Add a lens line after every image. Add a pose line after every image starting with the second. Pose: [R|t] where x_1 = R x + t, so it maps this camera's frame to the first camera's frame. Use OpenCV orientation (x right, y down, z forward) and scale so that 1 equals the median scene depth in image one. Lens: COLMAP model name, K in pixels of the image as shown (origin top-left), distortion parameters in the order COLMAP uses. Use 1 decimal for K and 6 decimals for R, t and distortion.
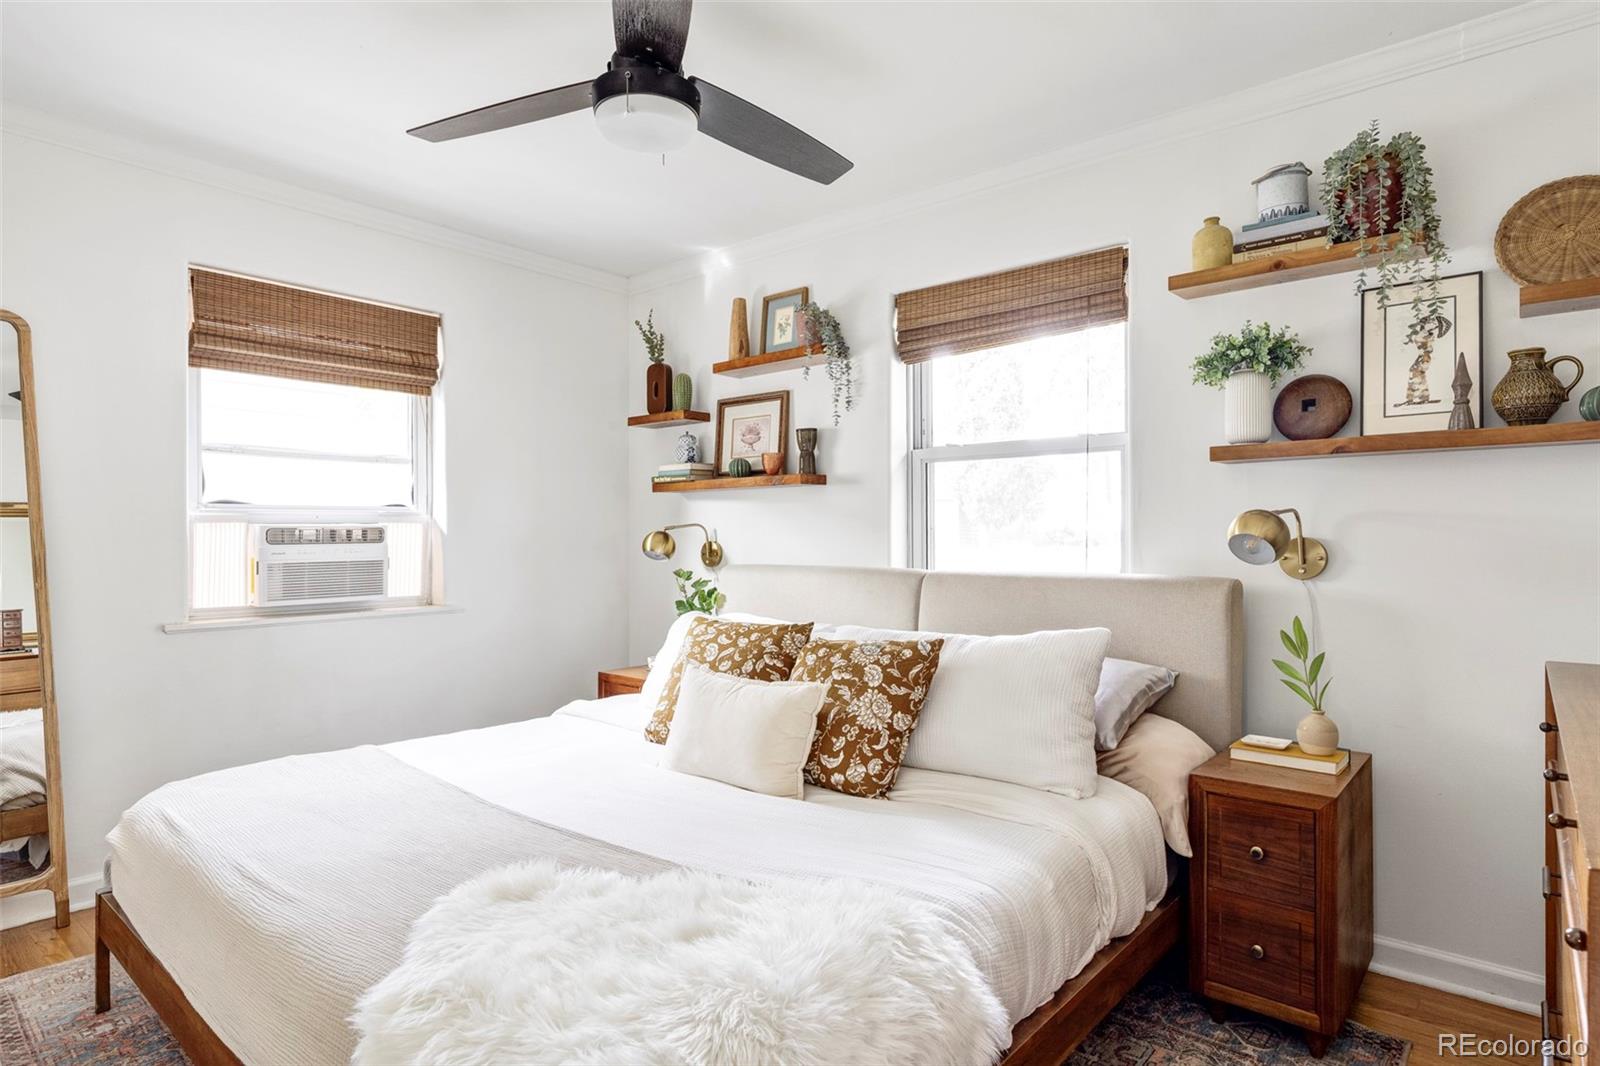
lens RADIAL K [[885.7, 0, 803.3], [0, 885.7, 537.4], [0, 0, 1]] dist [-0.004851, 0.002962]
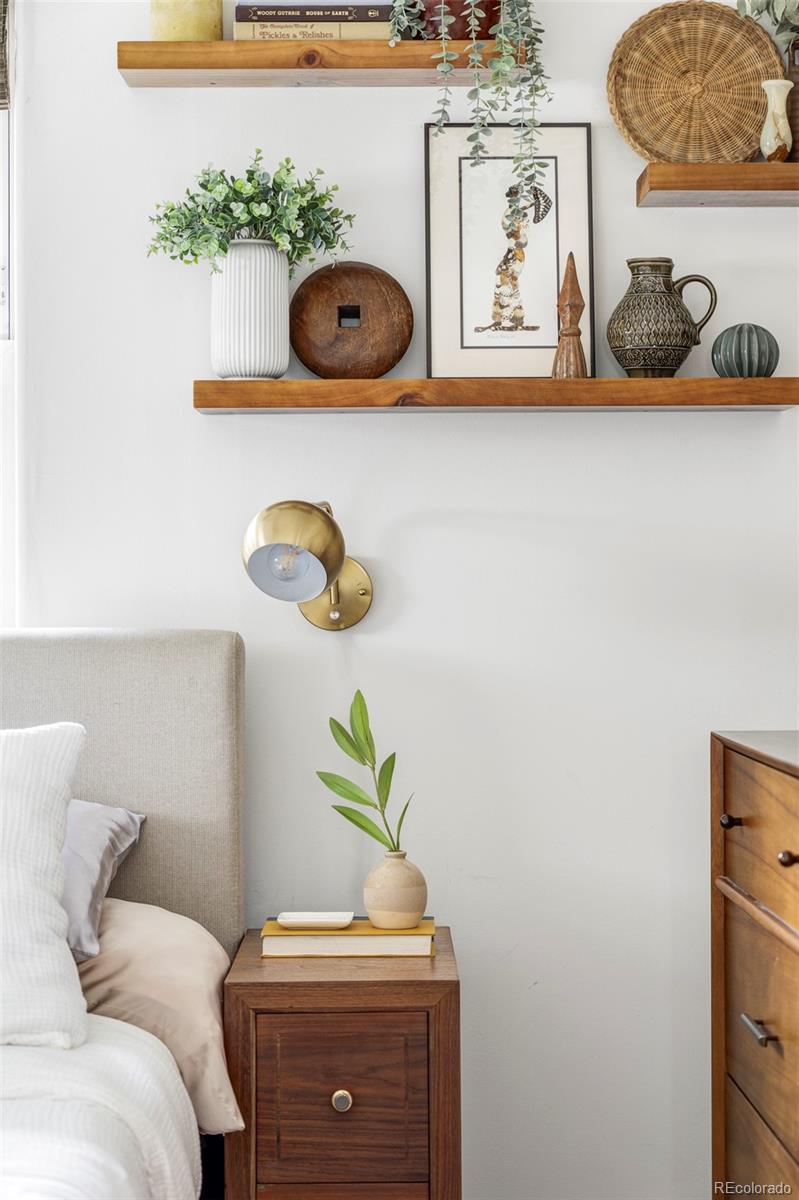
lens RADIAL K [[2580.6, 0, 401.3], [0, 2580.6, 605.0], [0, 0, 1]] dist [0.017905, 0.000000]
pose [[0.732653, 0.000625, 0.680602, -0.525616], [0.003935, 0.999979, -0.005154, 0.041807], [-0.680591, 0.006455, 0.732635, -0.217840]]
